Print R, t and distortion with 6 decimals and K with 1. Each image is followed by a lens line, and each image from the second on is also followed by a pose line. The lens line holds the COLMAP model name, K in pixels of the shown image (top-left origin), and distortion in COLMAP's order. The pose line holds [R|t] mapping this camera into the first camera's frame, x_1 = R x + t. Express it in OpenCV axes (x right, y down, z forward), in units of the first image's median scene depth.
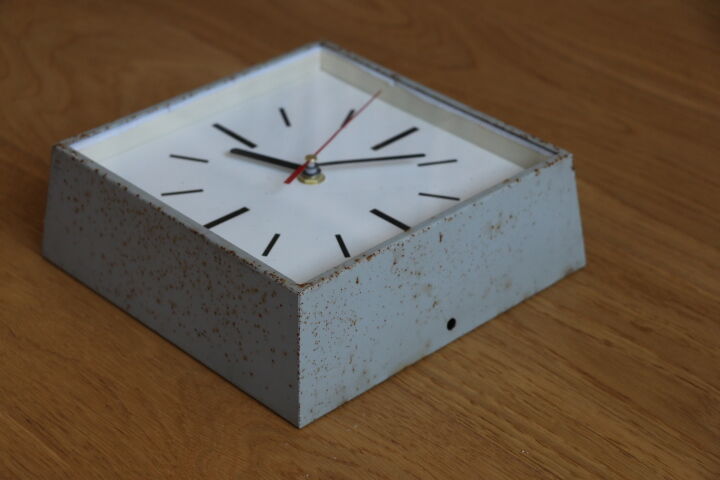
lens RADIAL K [[1762.9, 0, 360.0], [0, 1762.9, 240.0], [0, 0, 1]] dist [0.498128, -10.376234]
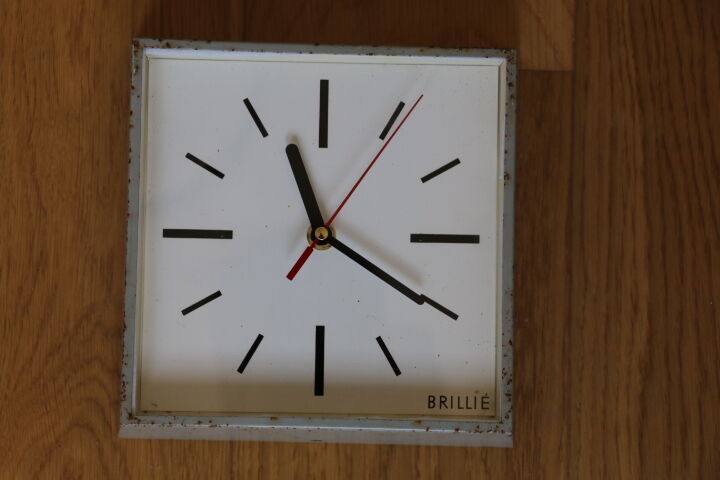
lens RADIAL K [[1695.7, 0, 360.0], [0, 1695.7, 240.0], [0, 0, 1]] dist [0.062559, 0.250181]
pose [[0.703047, 0.709674, -0.045687, 0.031953], [-0.391967, 0.440309, 0.807769, -0.829557], [0.593369, -0.549992, 0.587726, 0.501602]]
